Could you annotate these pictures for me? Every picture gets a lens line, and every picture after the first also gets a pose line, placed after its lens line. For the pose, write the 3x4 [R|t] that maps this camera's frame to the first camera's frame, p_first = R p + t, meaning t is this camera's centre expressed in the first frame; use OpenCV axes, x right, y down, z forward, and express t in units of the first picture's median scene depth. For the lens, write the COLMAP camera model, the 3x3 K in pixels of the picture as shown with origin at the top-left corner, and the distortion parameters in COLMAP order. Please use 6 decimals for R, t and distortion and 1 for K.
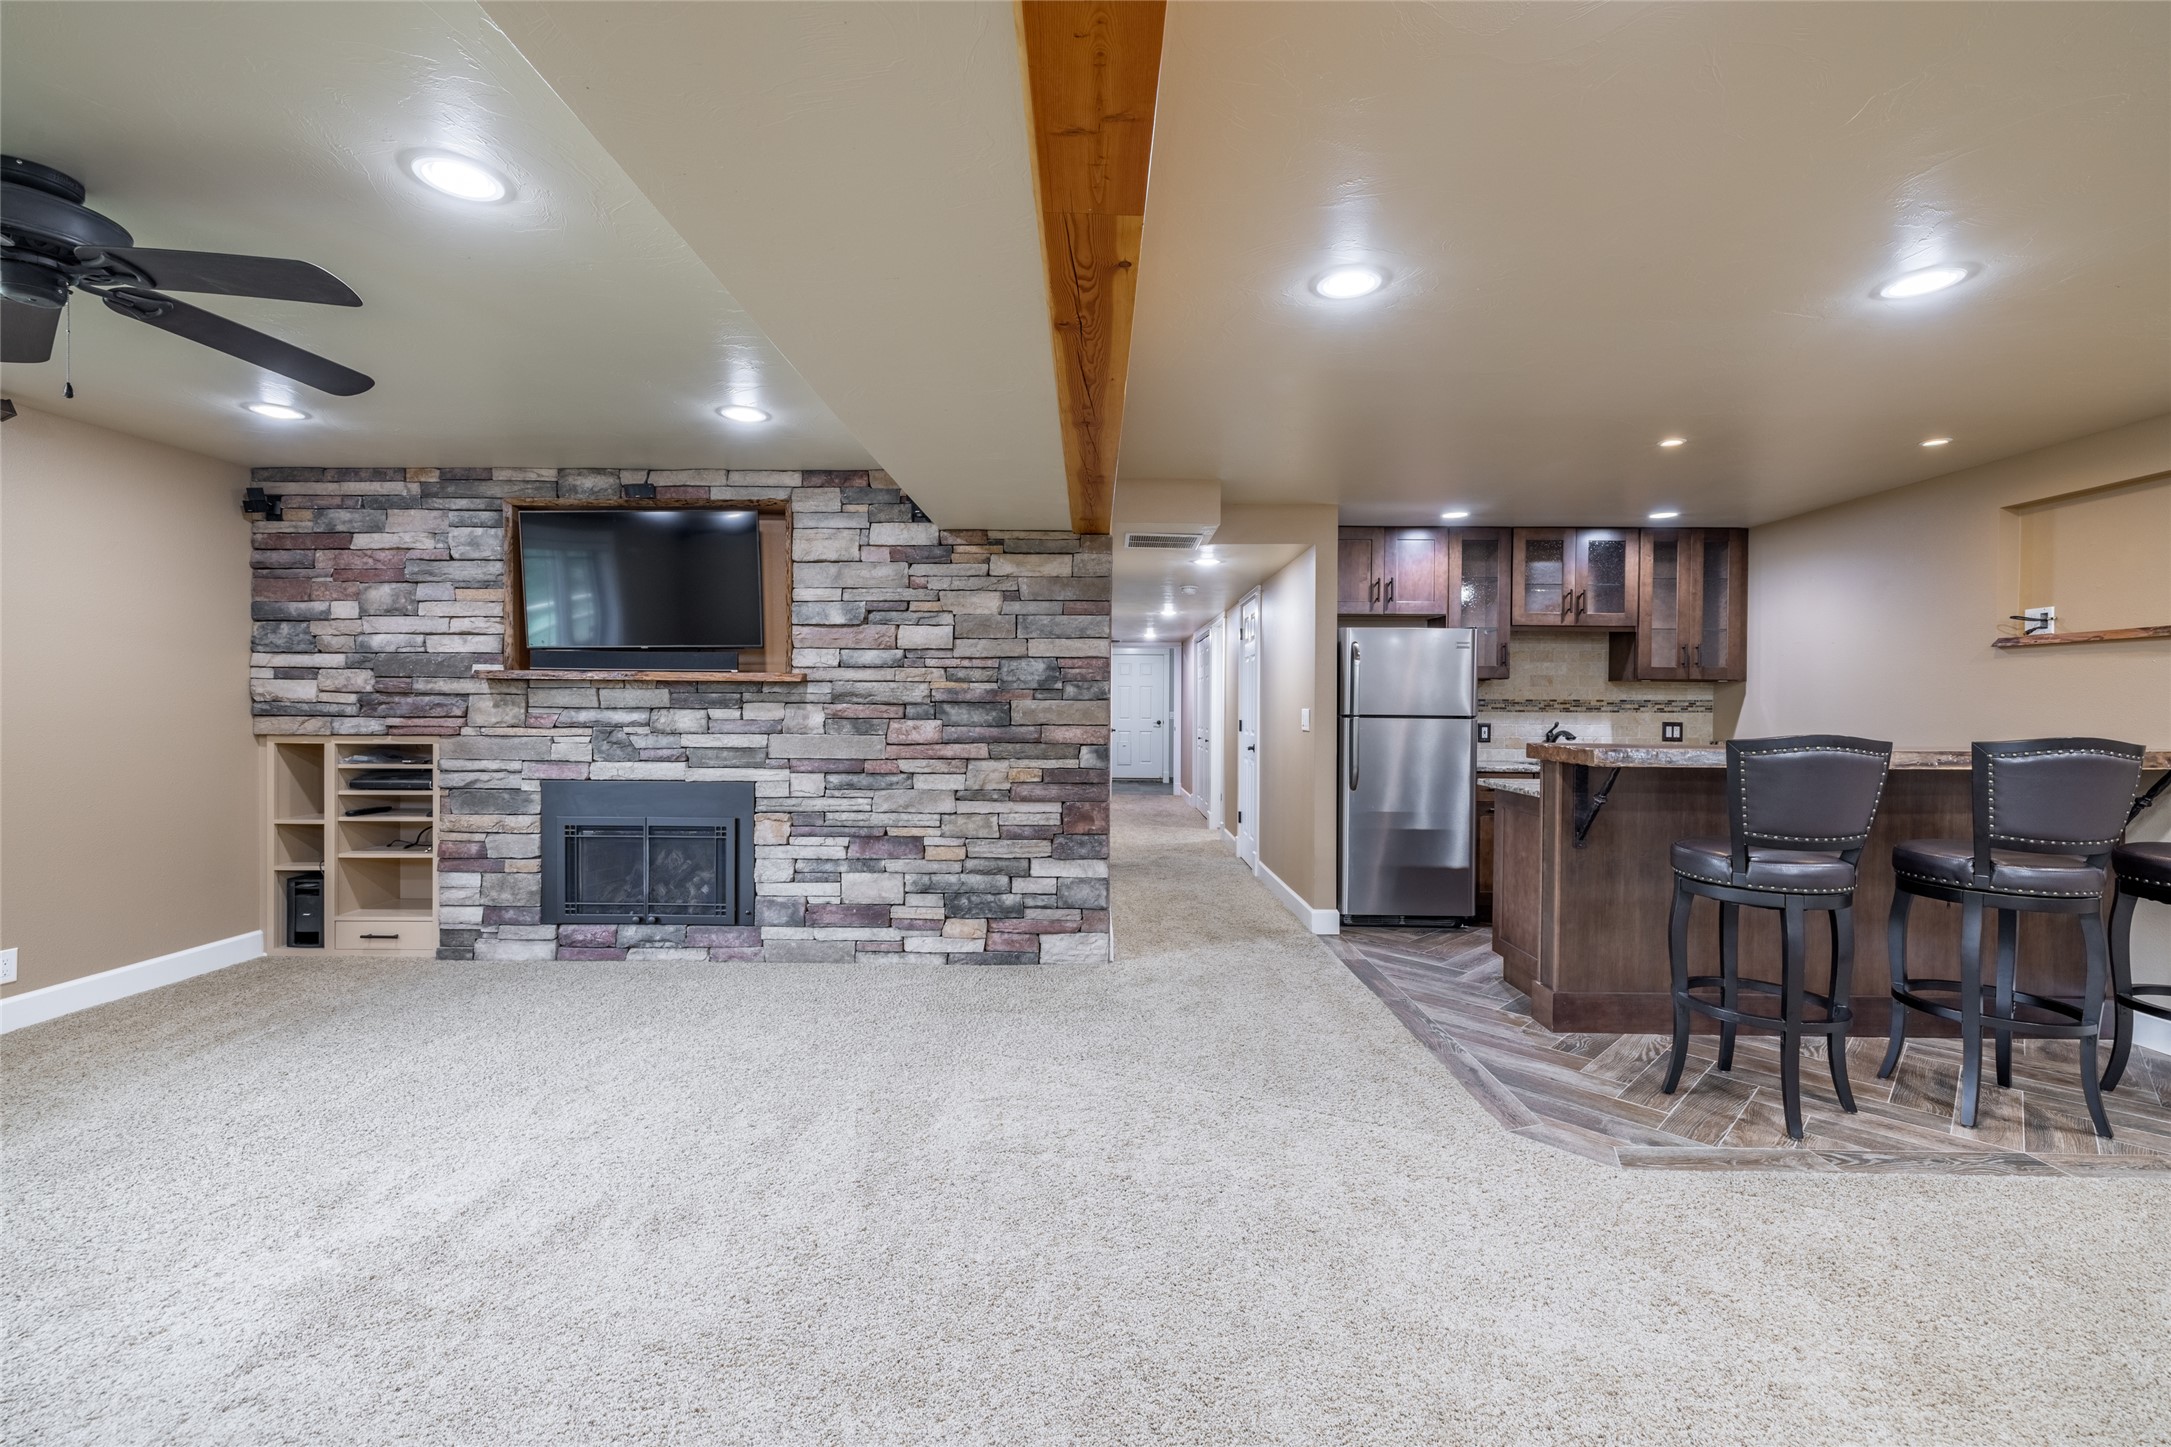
lens RADIAL K [[907.0, 0, 1085.7], [0, 907.0, 711.8], [0, 0, 1]] dist [0.002207, 0.000301]
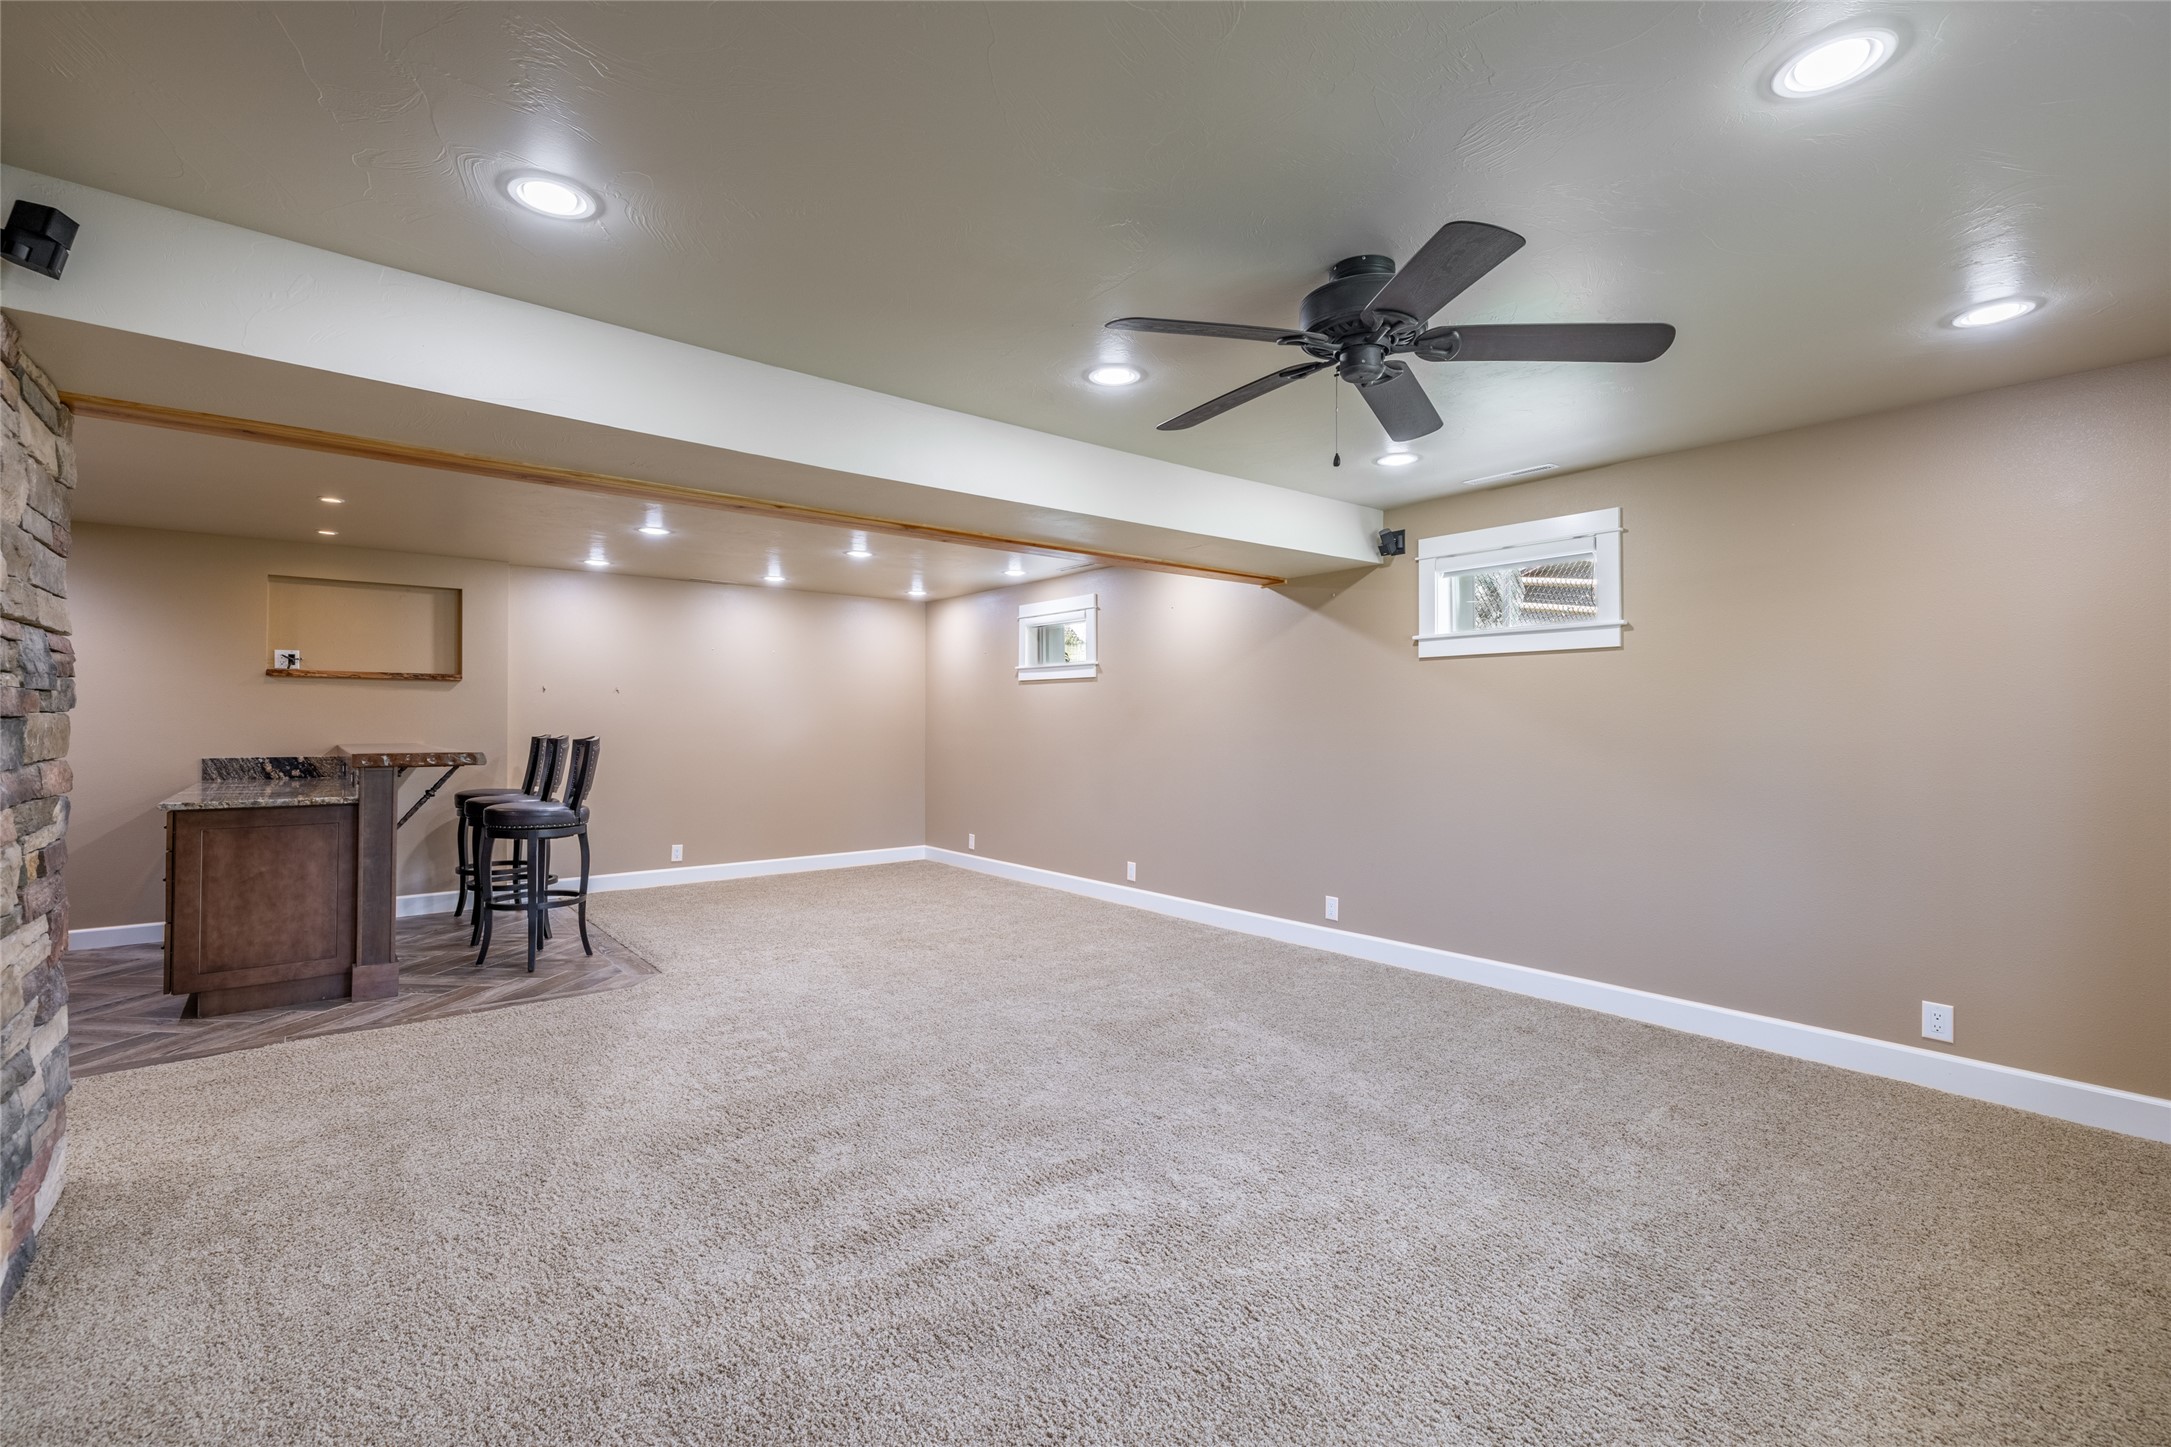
lens RADIAL K [[940.9, 0, 1066.9], [0, 940.9, 700.7], [0, 0, 1]] dist [0.003828, 0.000228]
pose [[-0.636839, 0.009929, 0.770933, -0.789198], [-0.000559, 0.999911, -0.013340, -0.013233], [-0.770997, -0.008927, -0.636776, 0.888867]]
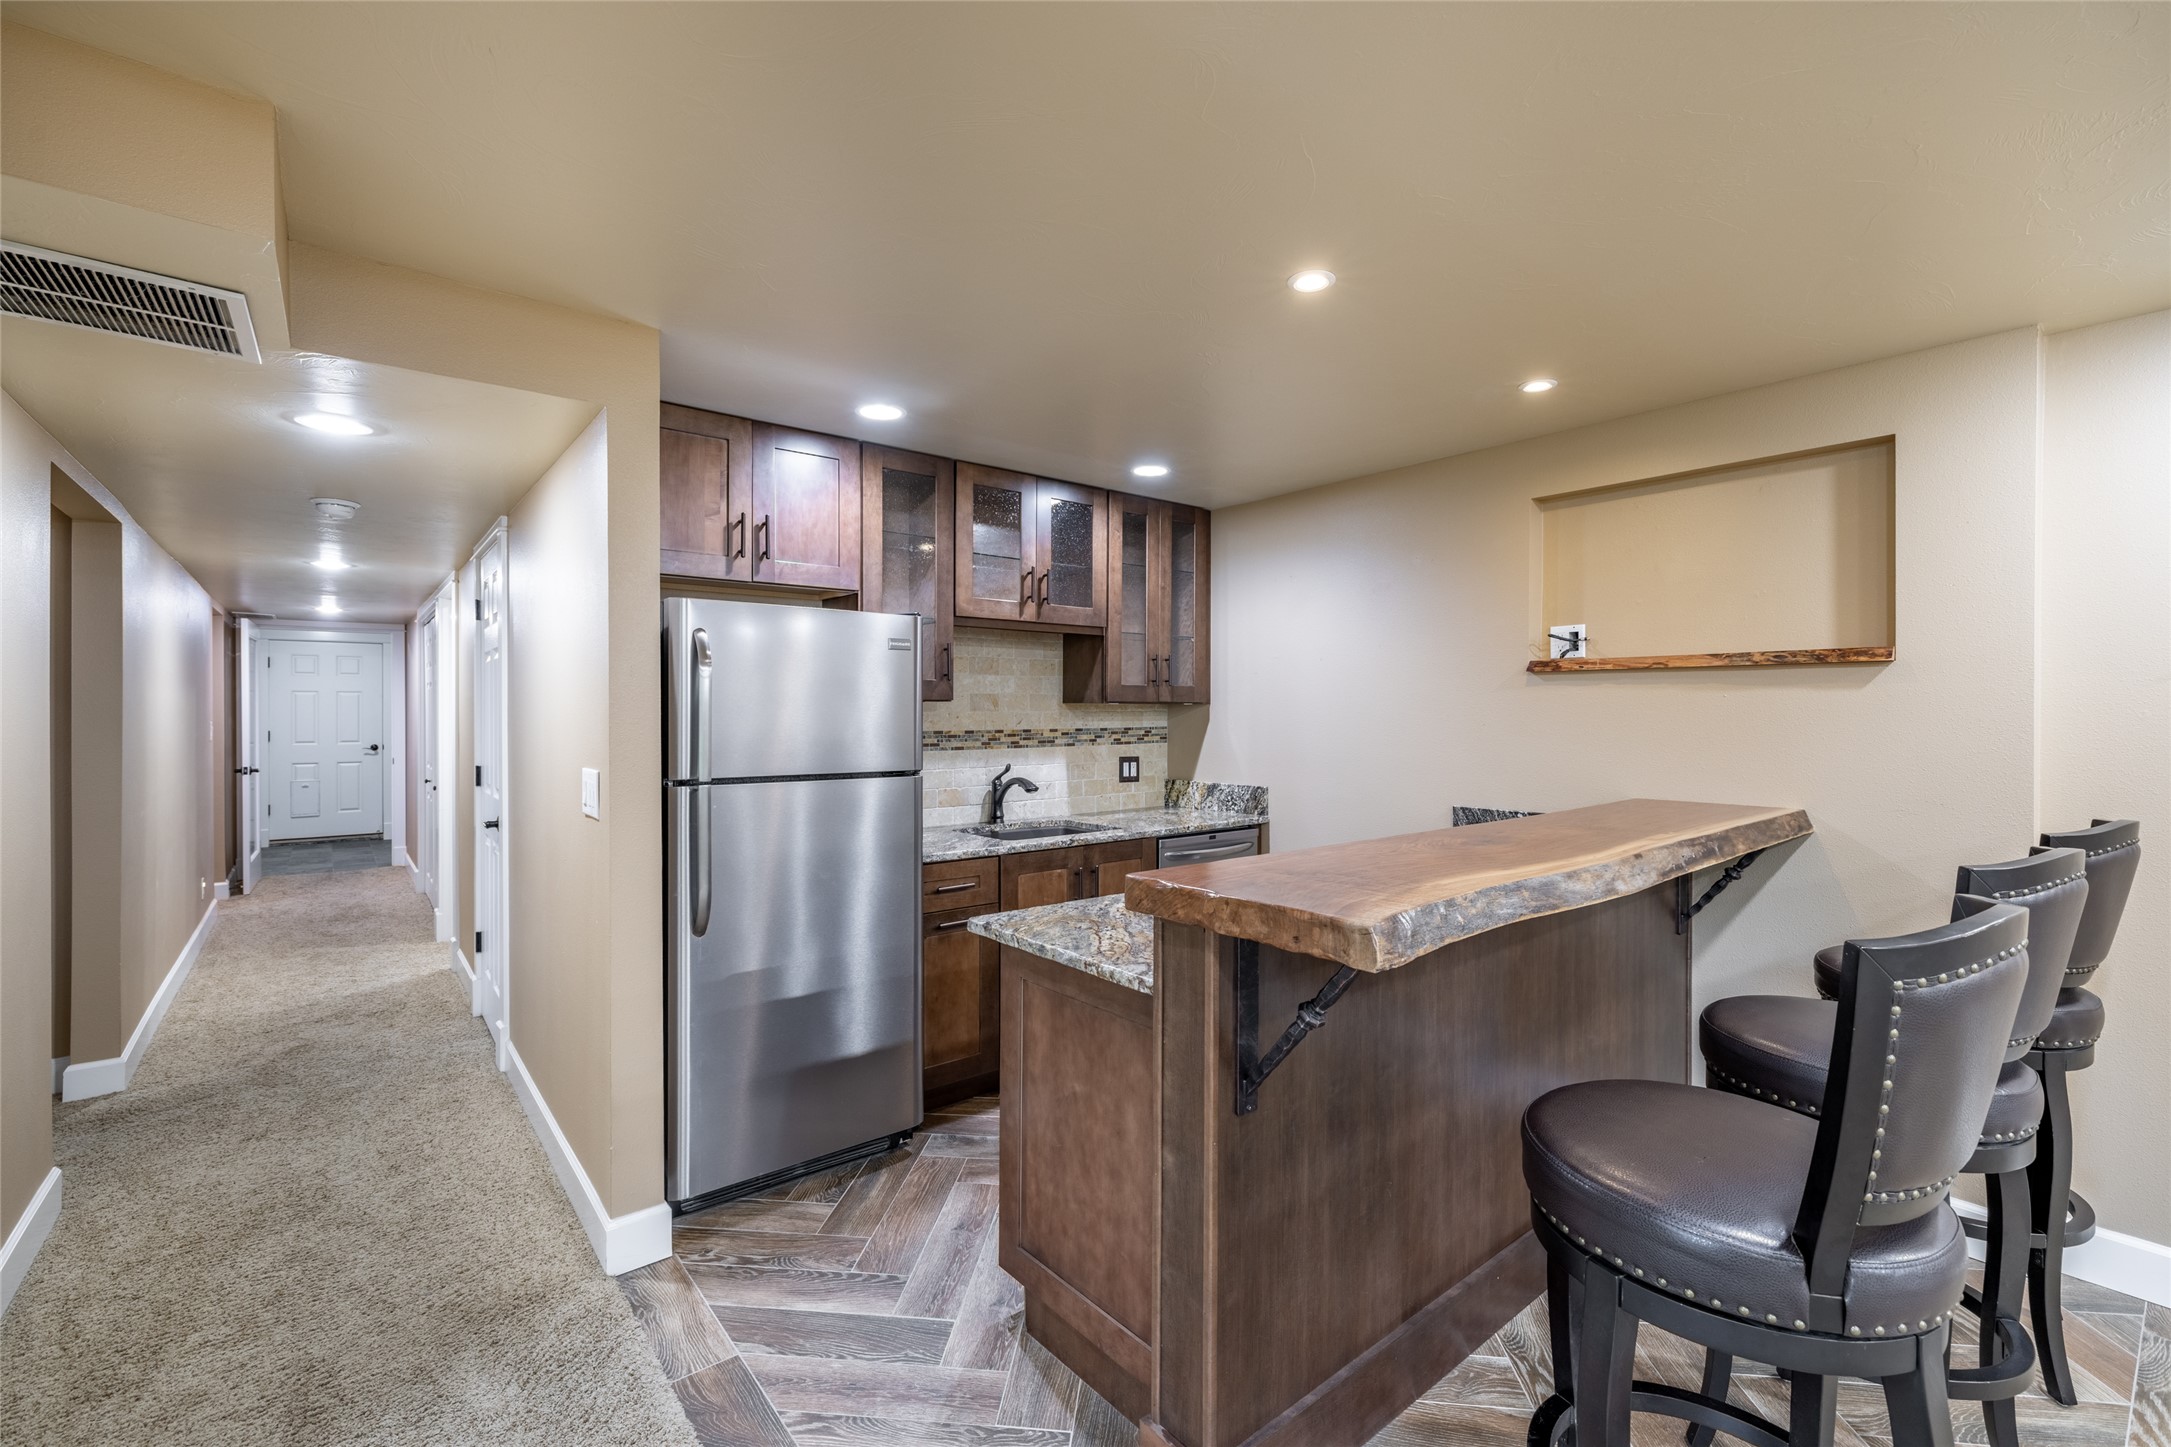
lens RADIAL K [[930.5, 0, 1087.2], [0, 930.5, 714.5], [0, 0, 1]] dist [0.001094, 0.000120]
pose [[0.767204, -0.009884, 0.641327, 0.158770], [0.008661, 0.999950, 0.005049, -0.037406], [-0.641345, 0.001681, 0.767251, 0.564911]]
